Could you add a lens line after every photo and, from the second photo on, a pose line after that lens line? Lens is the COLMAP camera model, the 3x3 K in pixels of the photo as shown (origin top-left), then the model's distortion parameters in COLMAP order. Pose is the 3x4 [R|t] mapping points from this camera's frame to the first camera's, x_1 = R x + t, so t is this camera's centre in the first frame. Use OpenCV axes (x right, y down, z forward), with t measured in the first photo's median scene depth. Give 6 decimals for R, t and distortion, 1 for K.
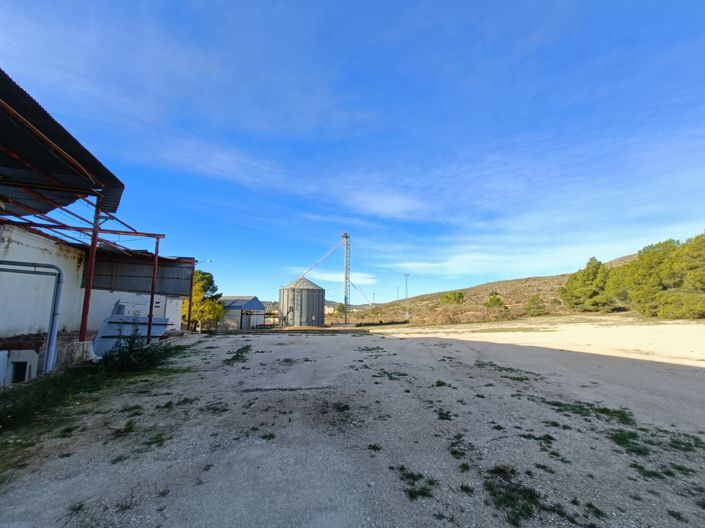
lens RADIAL K [[313.2, 0, 352.5], [0, 313.2, 264.0], [0, 0, 1]] dist [0.001009, 0.000222]
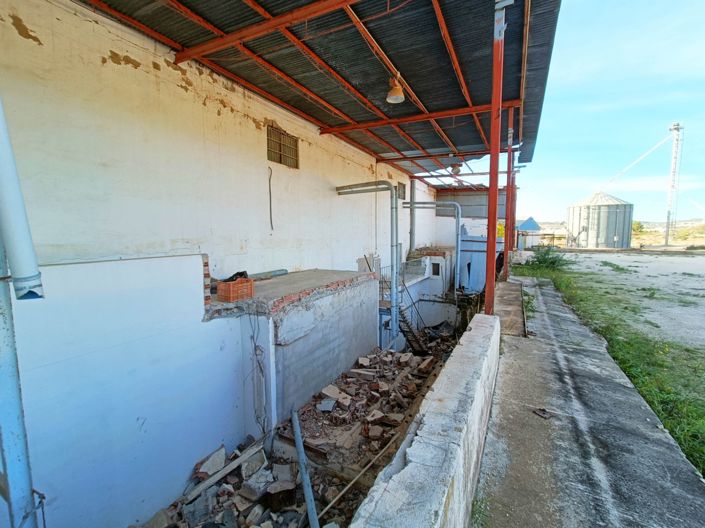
lens RADIAL K [[313.2, 0, 352.5], [0, 313.2, 264.0], [0, 0, 1]] dist [0.001009, 0.000222]
pose [[0.727982, 0.057721, -0.683163, -0.059430], [0.113156, 0.972668, 0.202761, -0.015889], [0.676194, -0.224910, 0.701553, -0.104882]]
